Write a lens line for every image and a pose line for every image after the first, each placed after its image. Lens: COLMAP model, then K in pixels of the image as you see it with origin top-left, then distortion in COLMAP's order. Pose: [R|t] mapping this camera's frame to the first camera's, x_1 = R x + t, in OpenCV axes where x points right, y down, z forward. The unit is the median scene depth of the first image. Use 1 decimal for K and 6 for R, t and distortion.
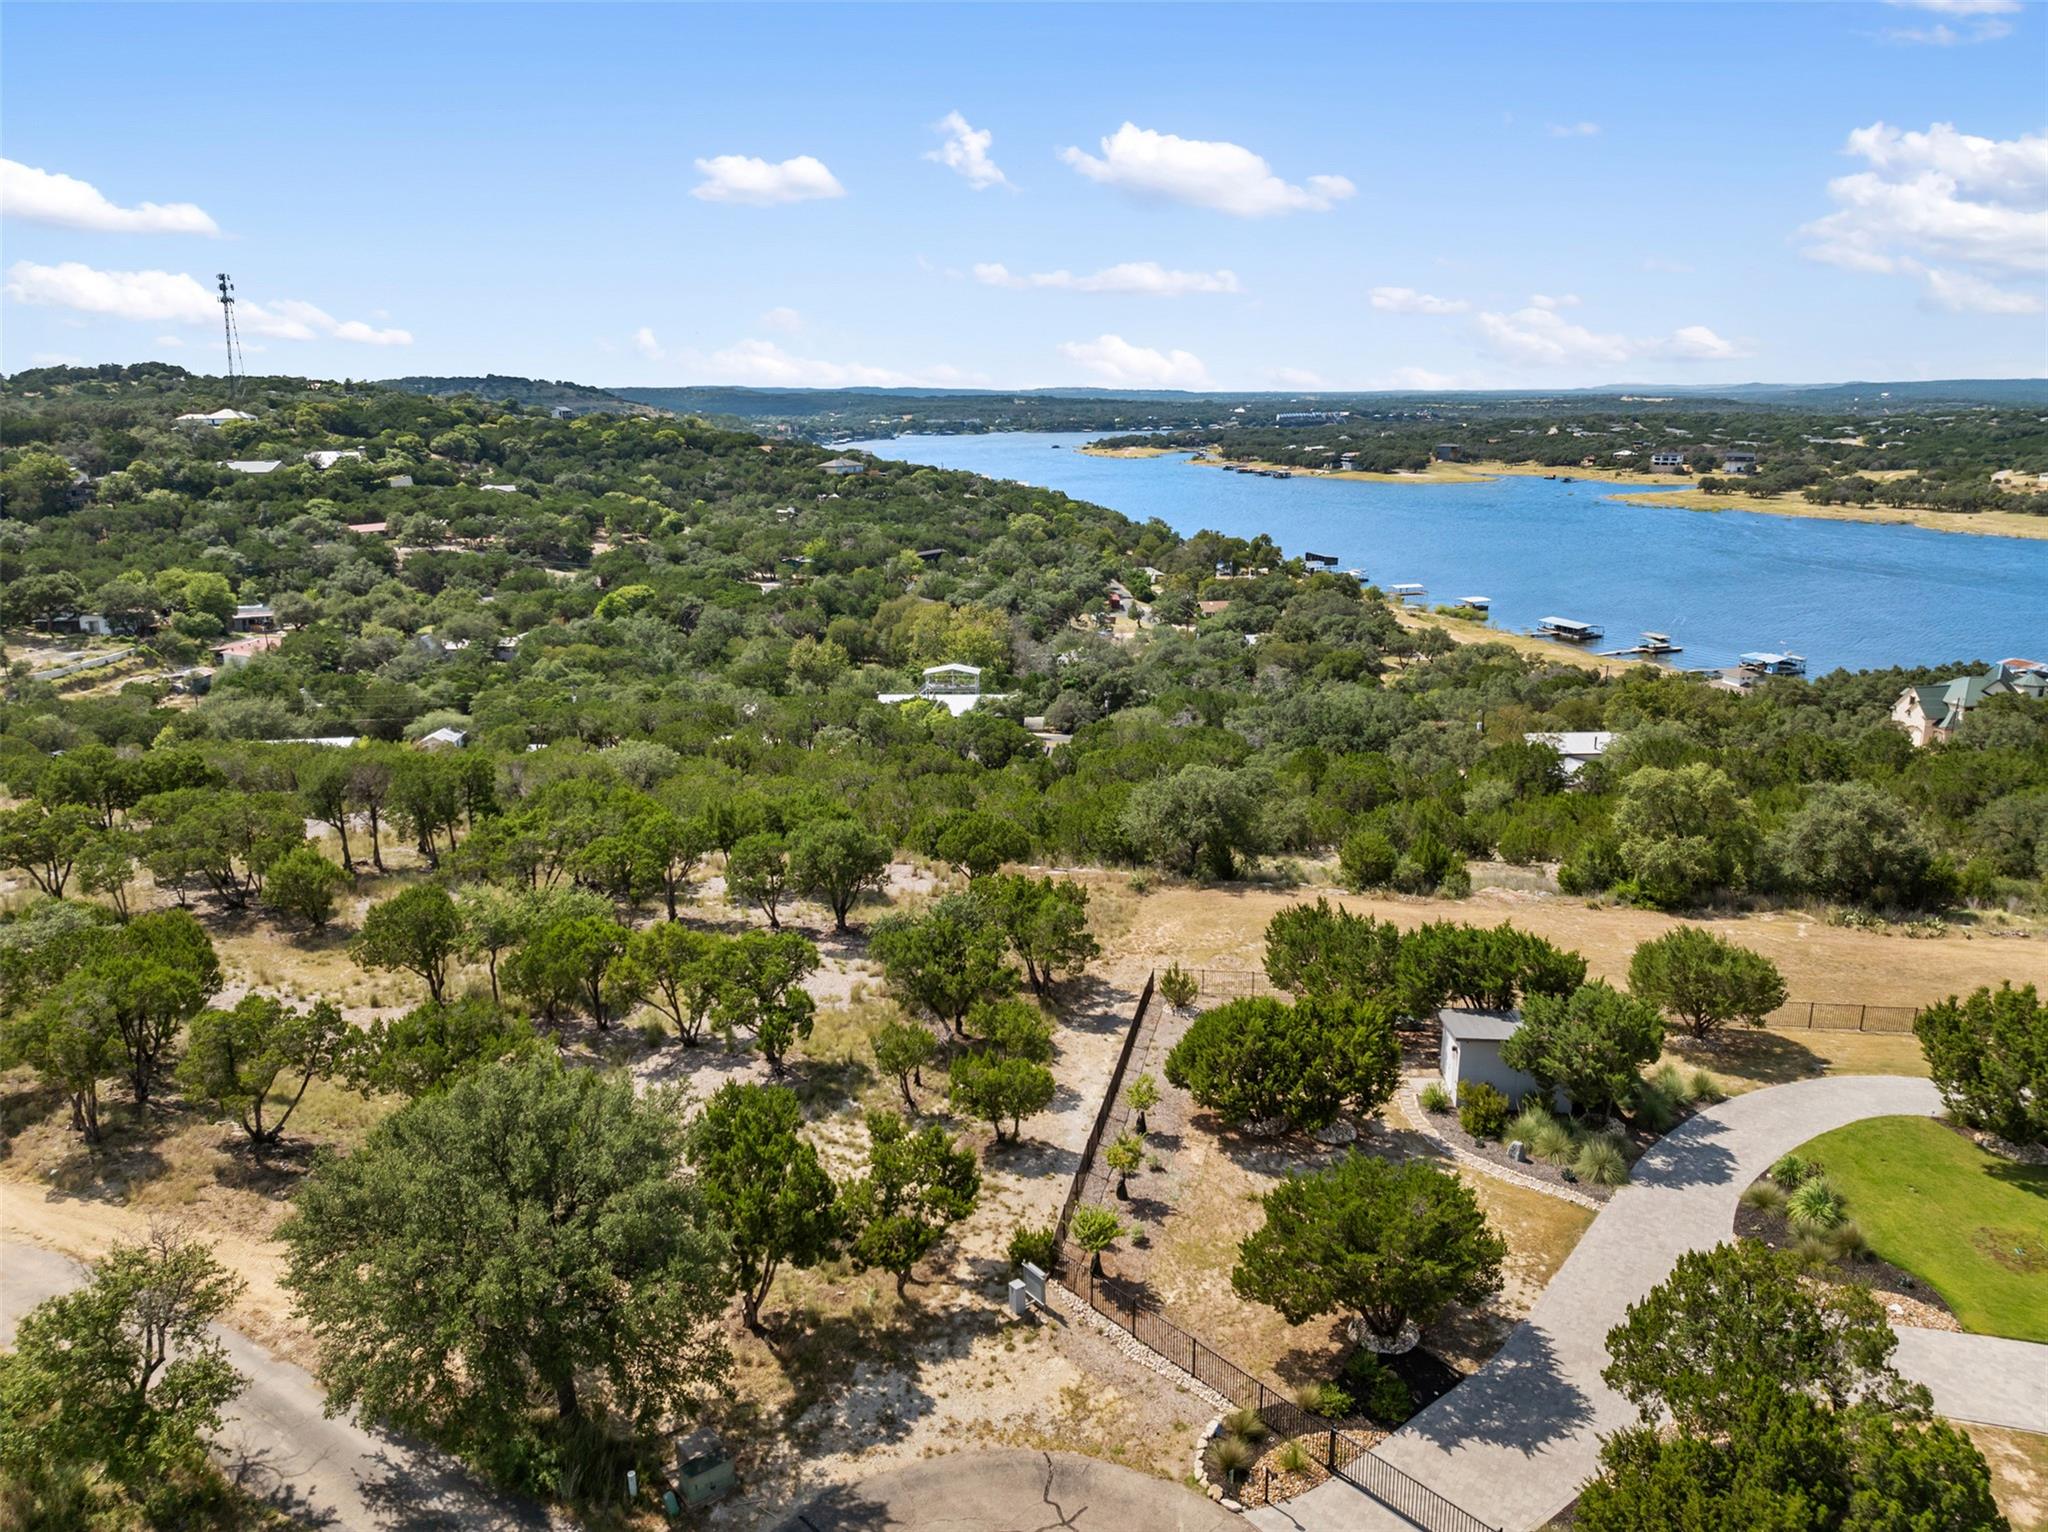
lens RADIAL K [[1441.6, 0, 1023.3], [0, 1441.6, 757.6], [0, 0, 1]] dist [-0.039832, 0.005294]
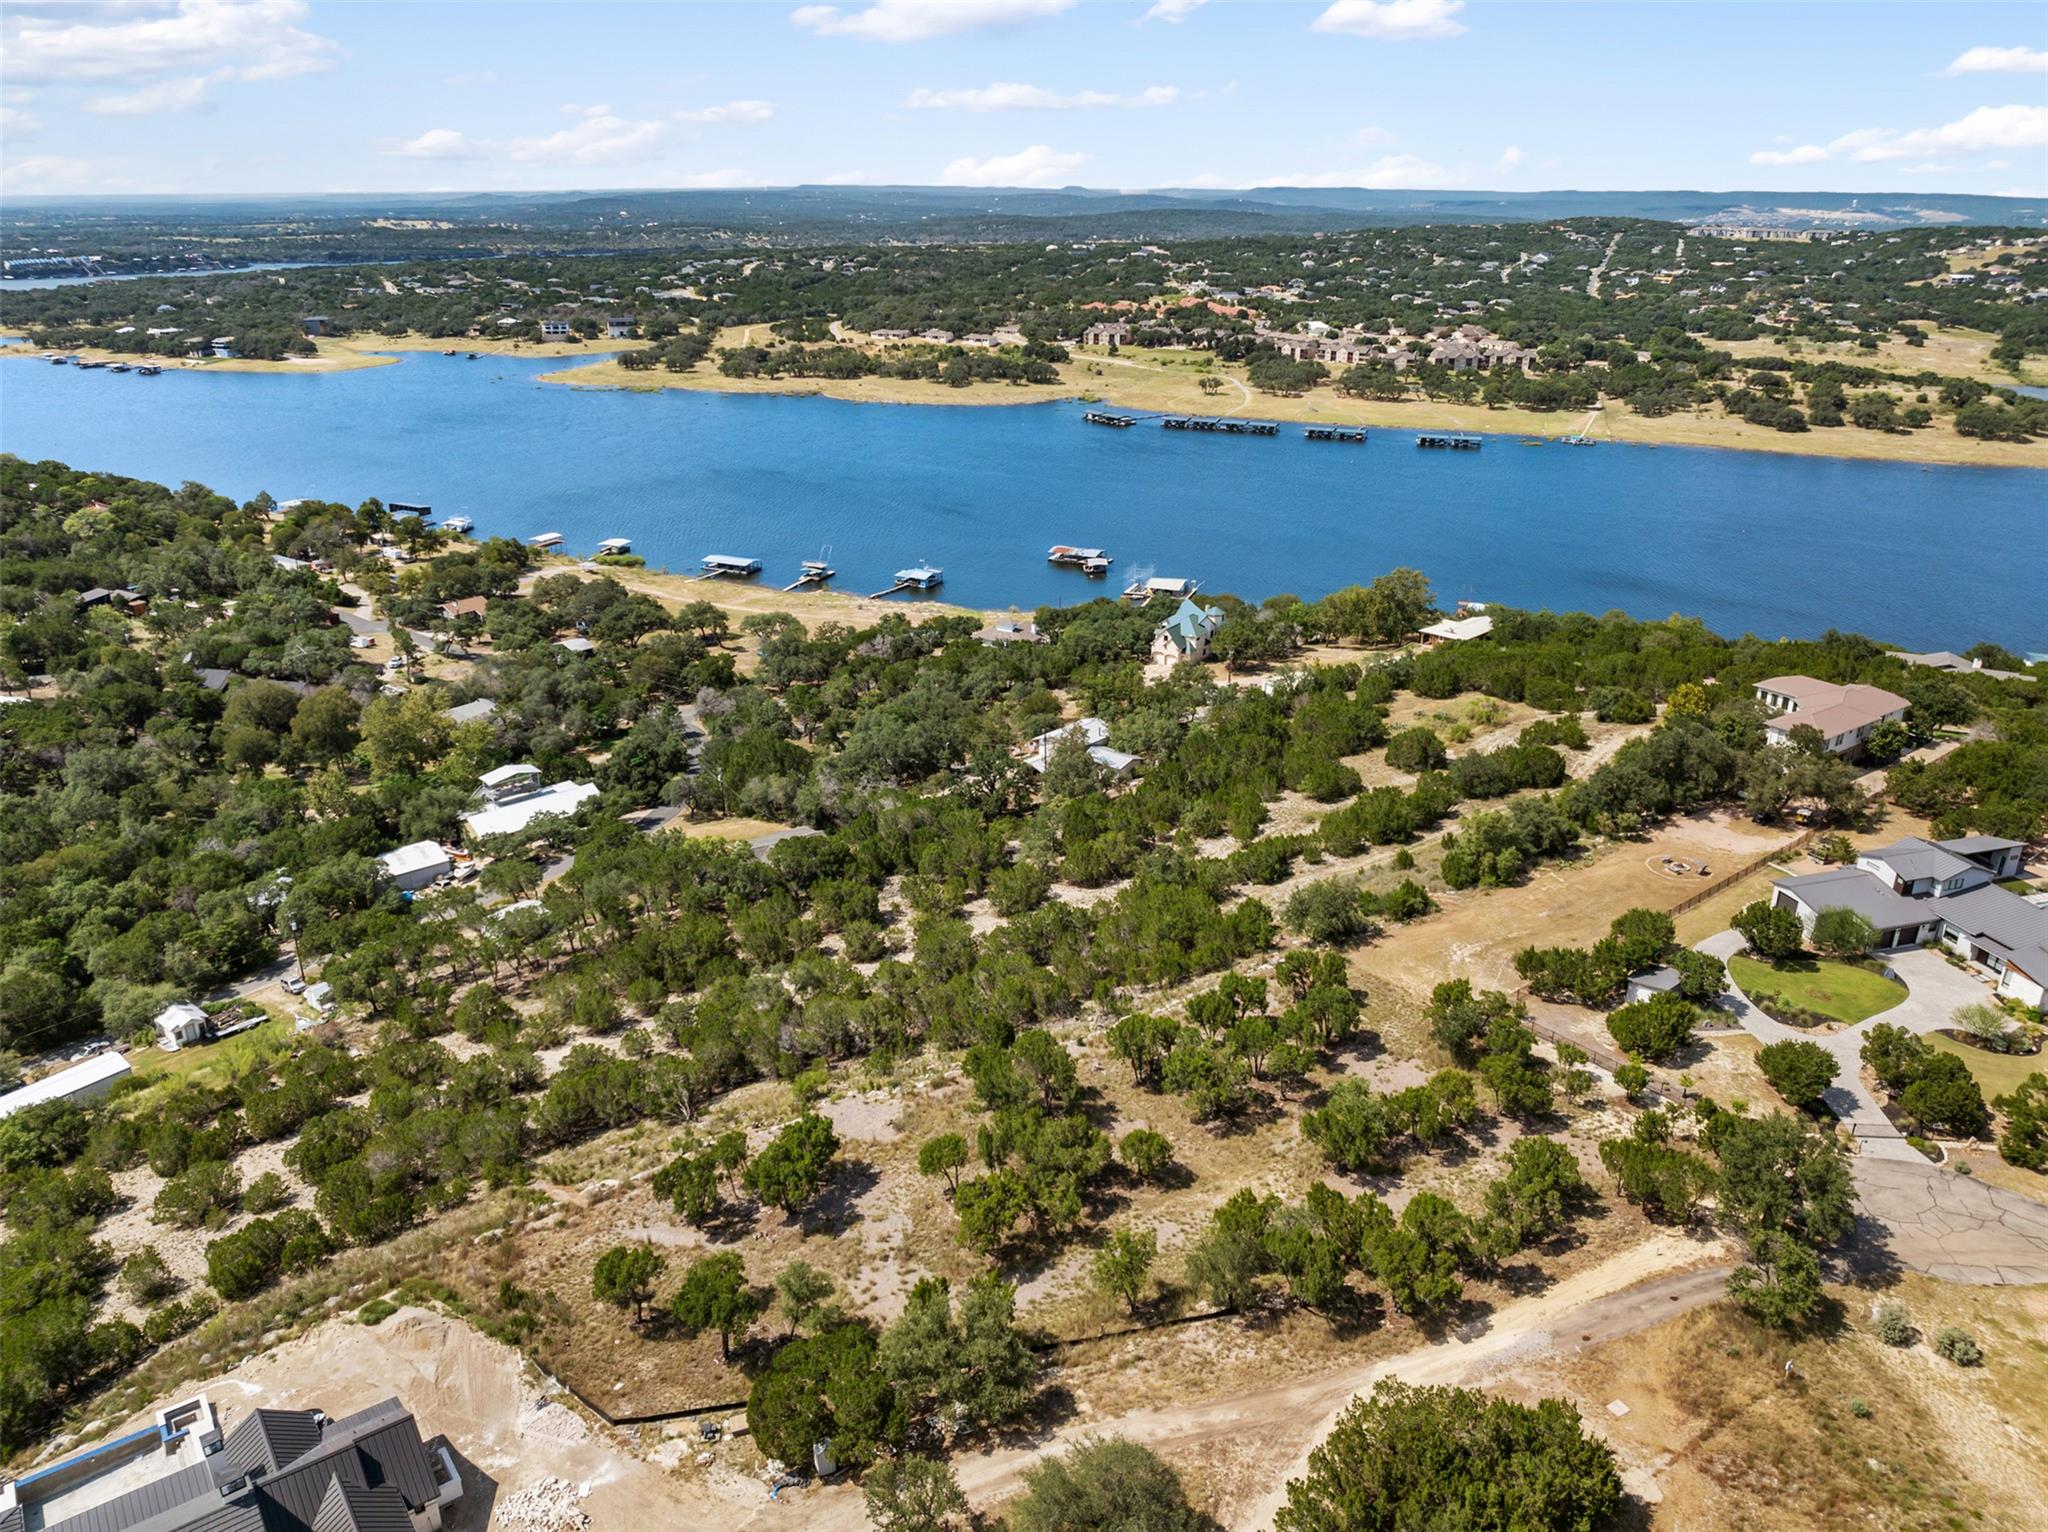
lens RADIAL K [[1481.5, 0, 1021.4], [0, 1481.5, 723.9], [0, 0, 1]] dist [-0.038439, 0.000587]
pose [[0.693472, -0.232126, 0.682066, -1.330857], [0.166126, 0.972685, 0.162128, -0.540295], [-0.701070, 0.000878, 0.713092, -0.027857]]
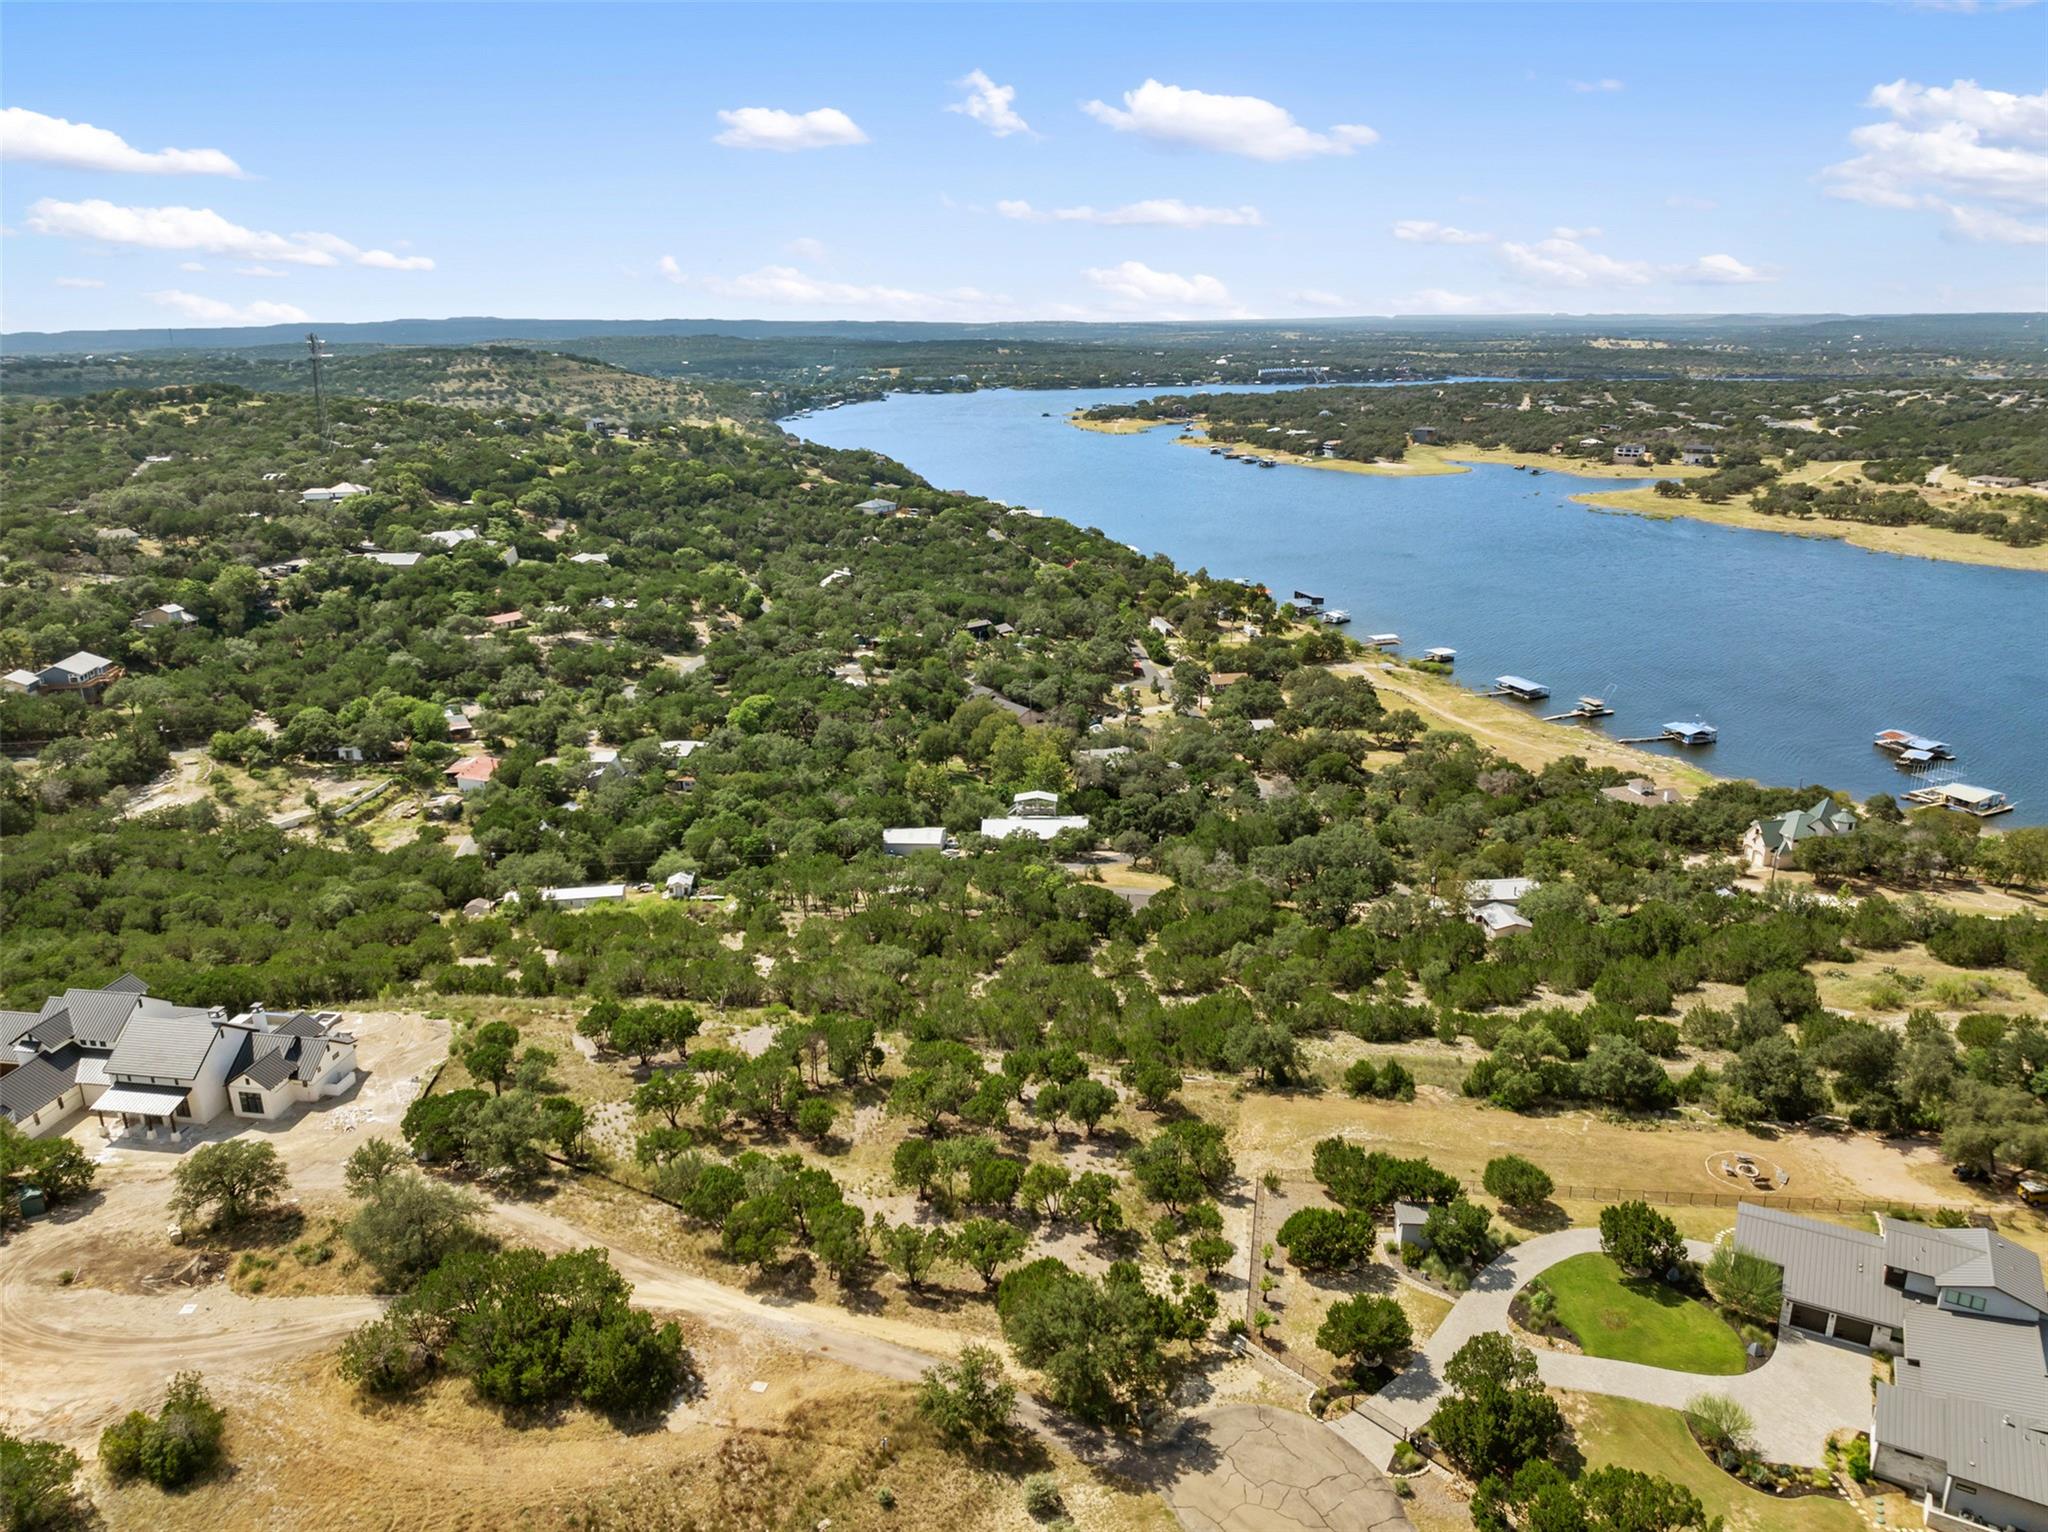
lens RADIAL K [[1442.3, 0, 1021.7], [0, 1442.3, 755.4], [0, 0, 1]] dist [-0.034663, -0.002715]
pose [[0.999880, -0.006290, 0.014169, -0.211783], [0.005609, 0.998851, 0.047599, -0.420781], [-0.014452, -0.047514, 0.998766, -0.794571]]
